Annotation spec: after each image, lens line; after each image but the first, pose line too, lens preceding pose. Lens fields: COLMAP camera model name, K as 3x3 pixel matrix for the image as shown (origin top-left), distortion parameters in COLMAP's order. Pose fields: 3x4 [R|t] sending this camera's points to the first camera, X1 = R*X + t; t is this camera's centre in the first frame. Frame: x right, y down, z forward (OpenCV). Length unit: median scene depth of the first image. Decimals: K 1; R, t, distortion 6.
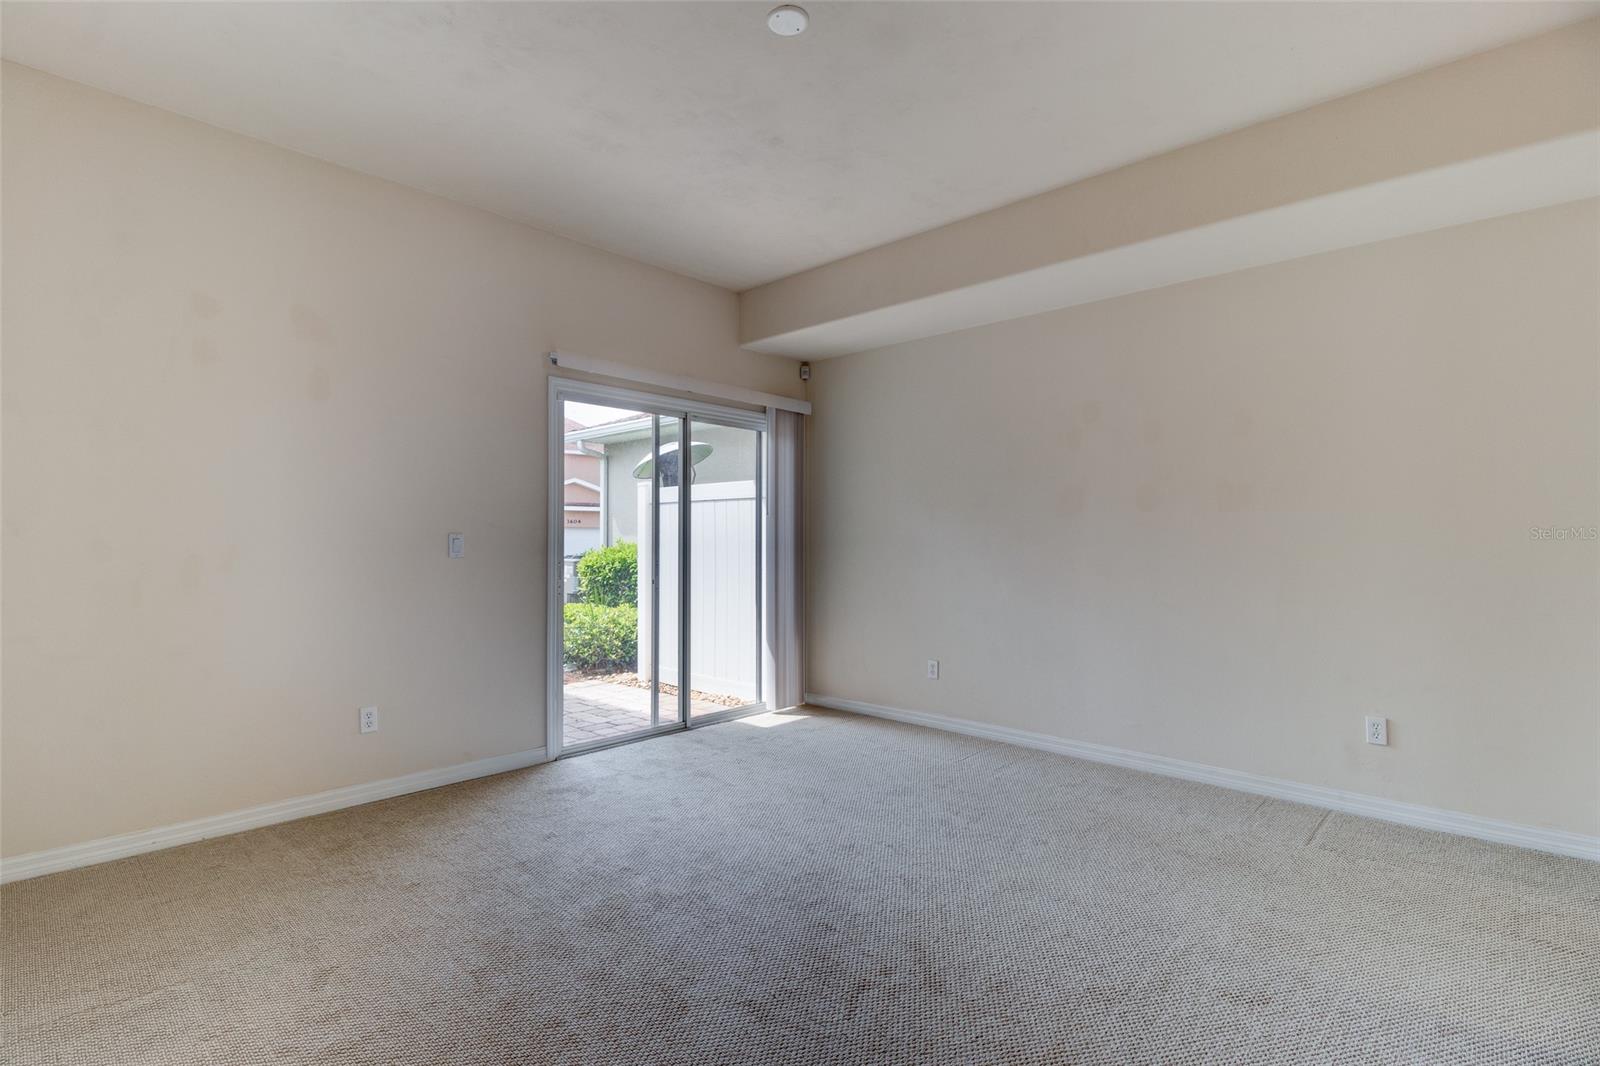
lens RADIAL K [[752.0, 0, 800.8], [0, 752.0, 526.5], [0, 0, 1]] dist [-0.003602, -0.000734]
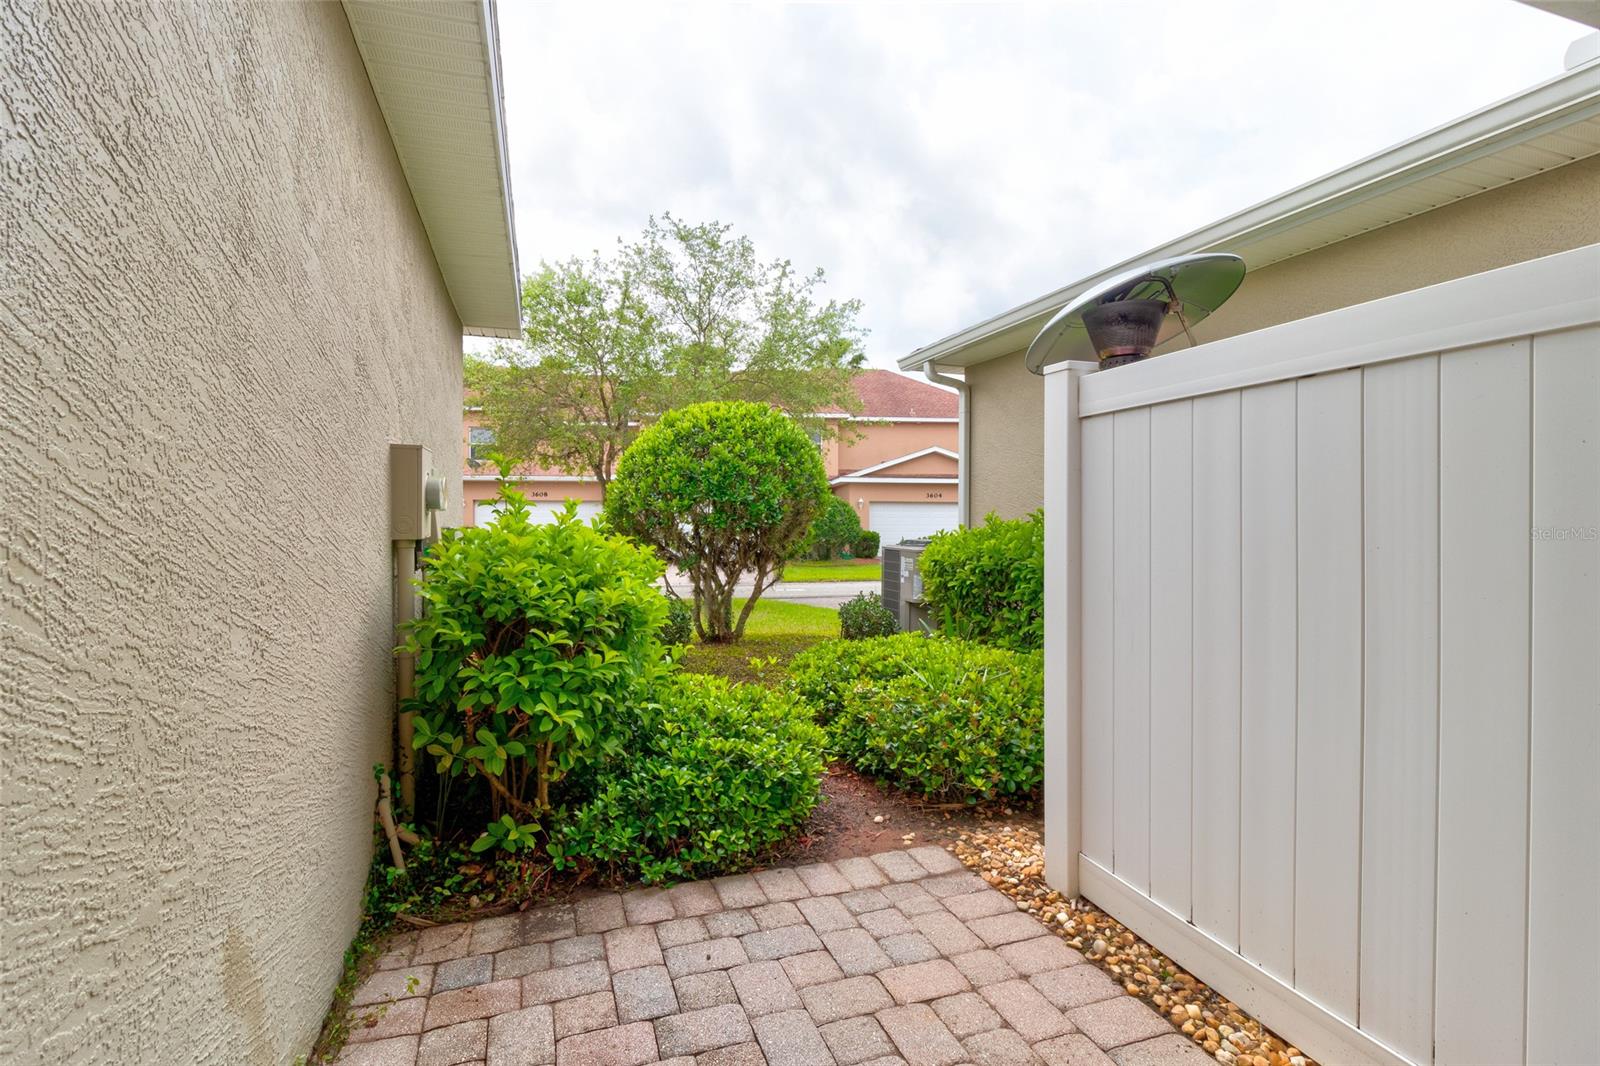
lens RADIAL K [[752.0, 0, 800.8], [0, 752.0, 526.5], [0, 0, 1]] dist [-0.003602, -0.000734]
pose [[0.891073, 0.013911, -0.453647, -0.117642], [-0.004778, 0.999762, 0.021271, 0.014754], [0.453835, -0.016786, 0.890928, 0.456914]]
